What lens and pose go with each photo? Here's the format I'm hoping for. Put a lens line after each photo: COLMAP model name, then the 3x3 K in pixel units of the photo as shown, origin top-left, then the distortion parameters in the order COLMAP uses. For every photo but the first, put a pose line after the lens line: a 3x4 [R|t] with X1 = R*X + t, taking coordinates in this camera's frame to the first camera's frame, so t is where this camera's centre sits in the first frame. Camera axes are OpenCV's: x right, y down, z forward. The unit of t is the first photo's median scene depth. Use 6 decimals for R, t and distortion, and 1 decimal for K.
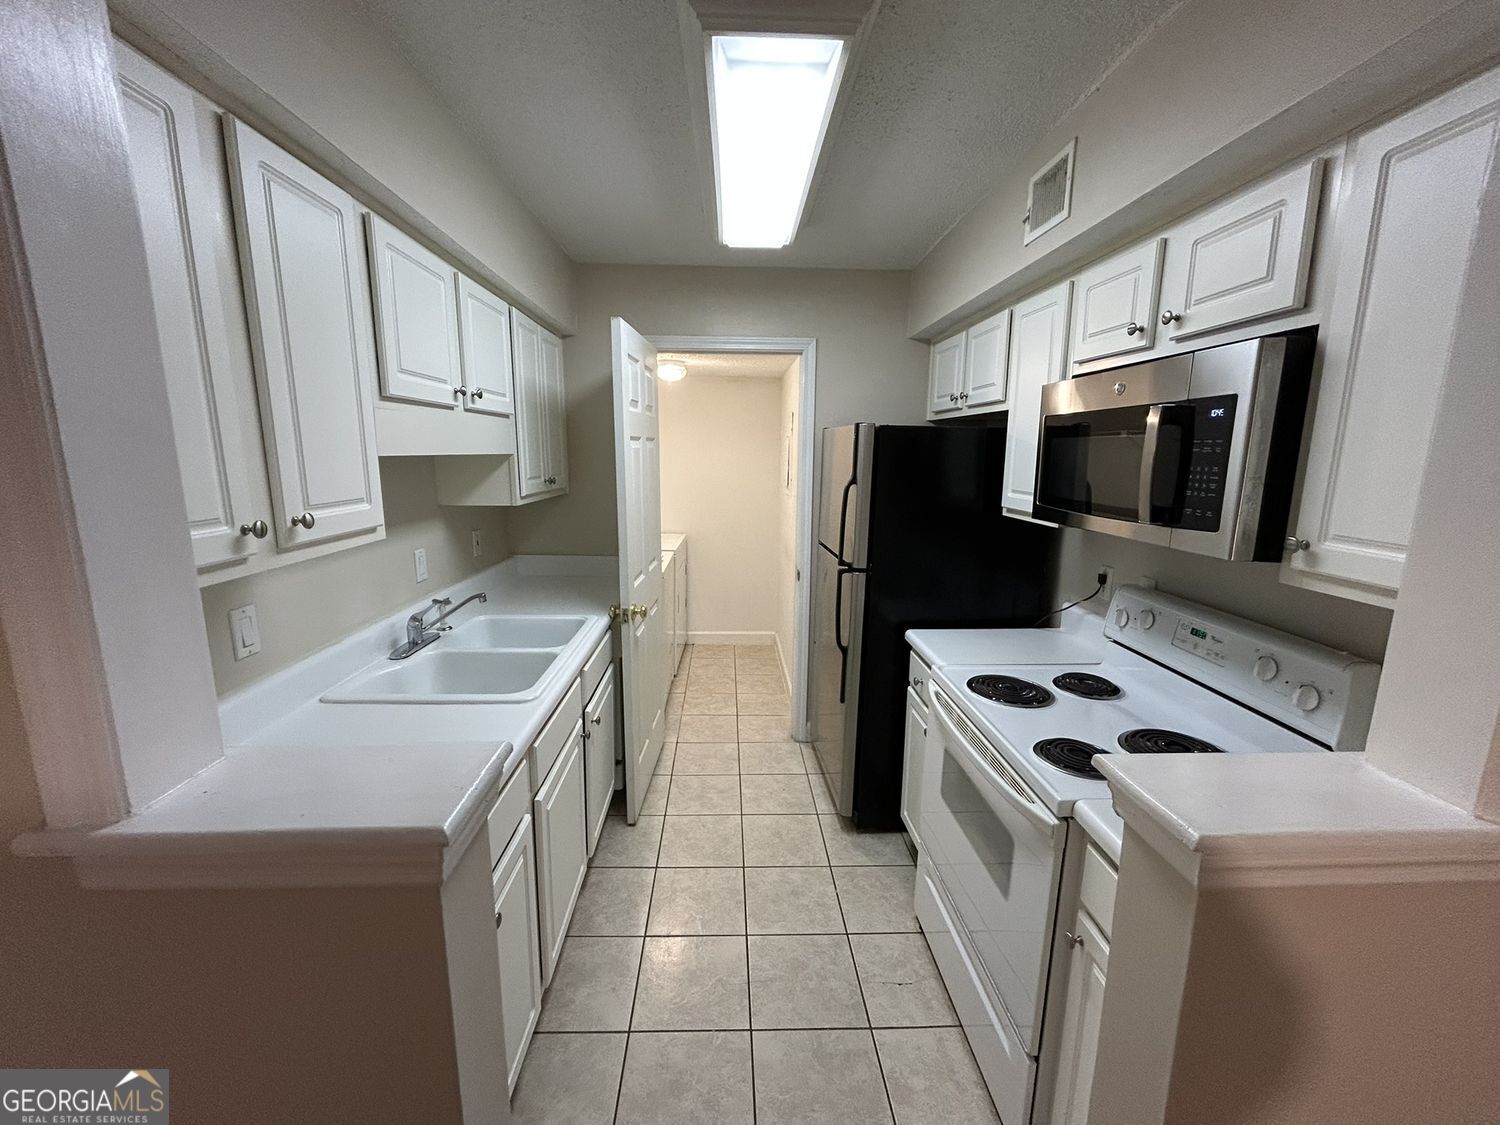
lens RADIAL K [[607.3, 0, 750.0], [0, 607.3, 562.5], [0, 0, 1]] dist [0.000763, 0.000274]
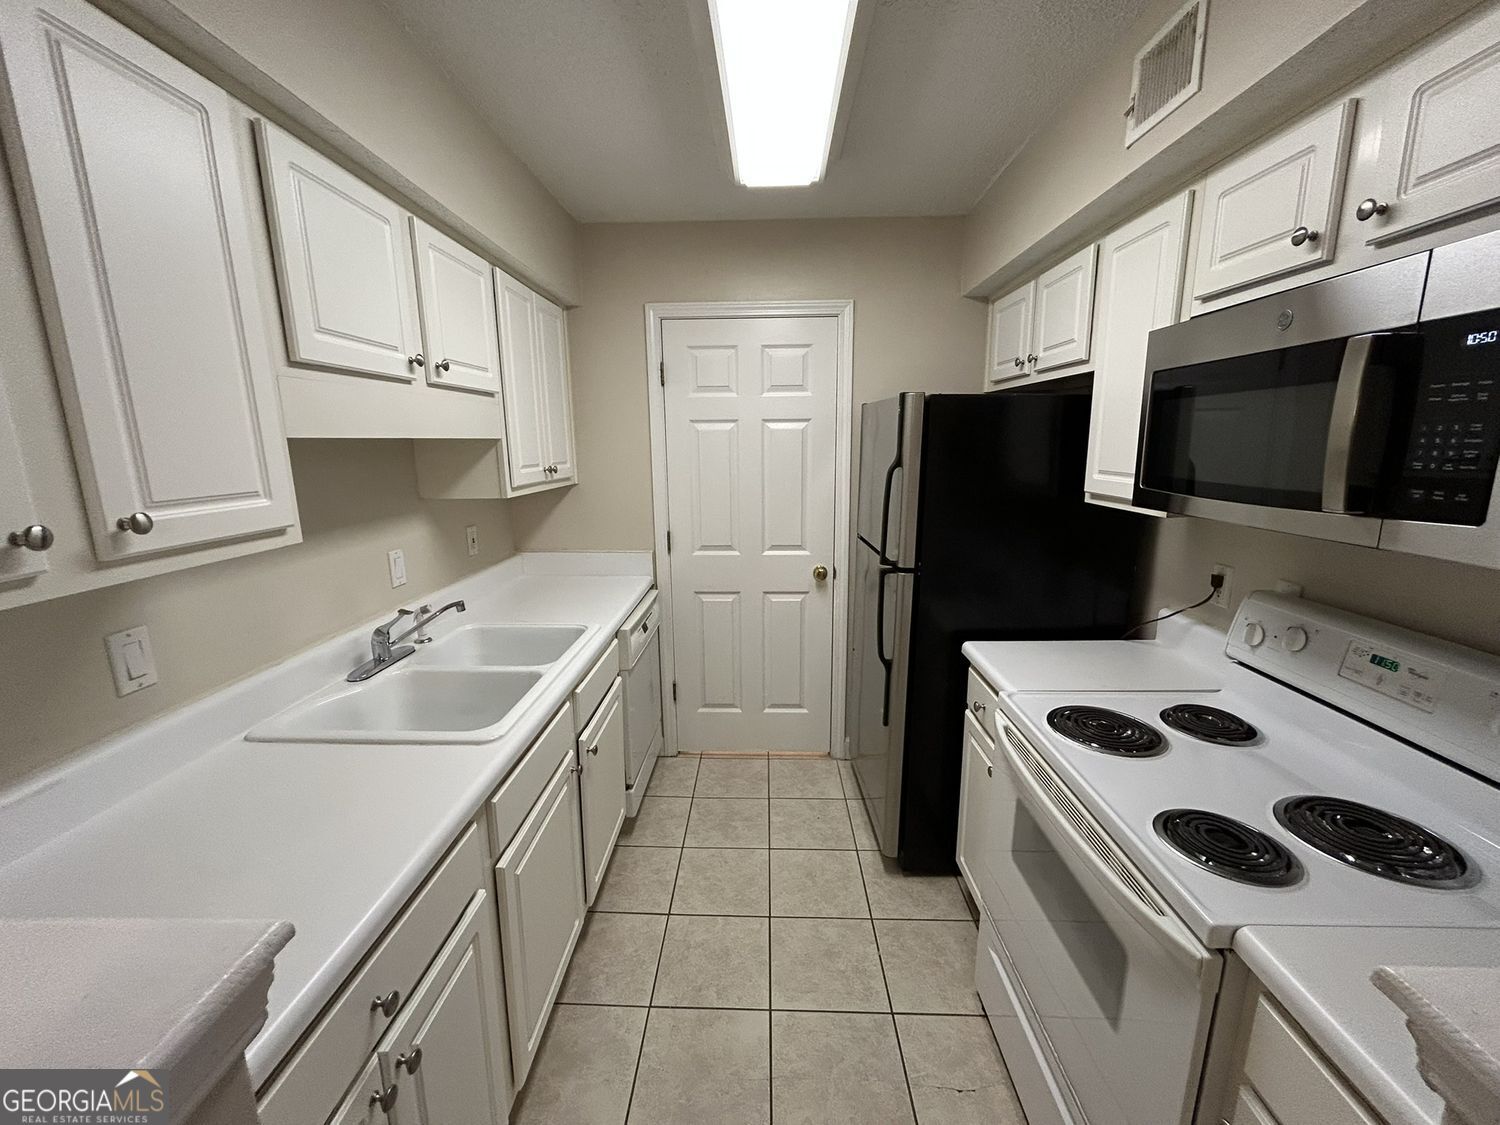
lens RADIAL K [[607.3, 0, 750.0], [0, 607.3, 562.5], [0, 0, 1]] dist [0.000763, 0.000274]
pose [[0.997693, -0.006065, -0.067612, 0.027108], [0.007233, 0.999829, 0.017041, -0.016291], [0.067497, -0.017491, 0.997566, 0.180352]]
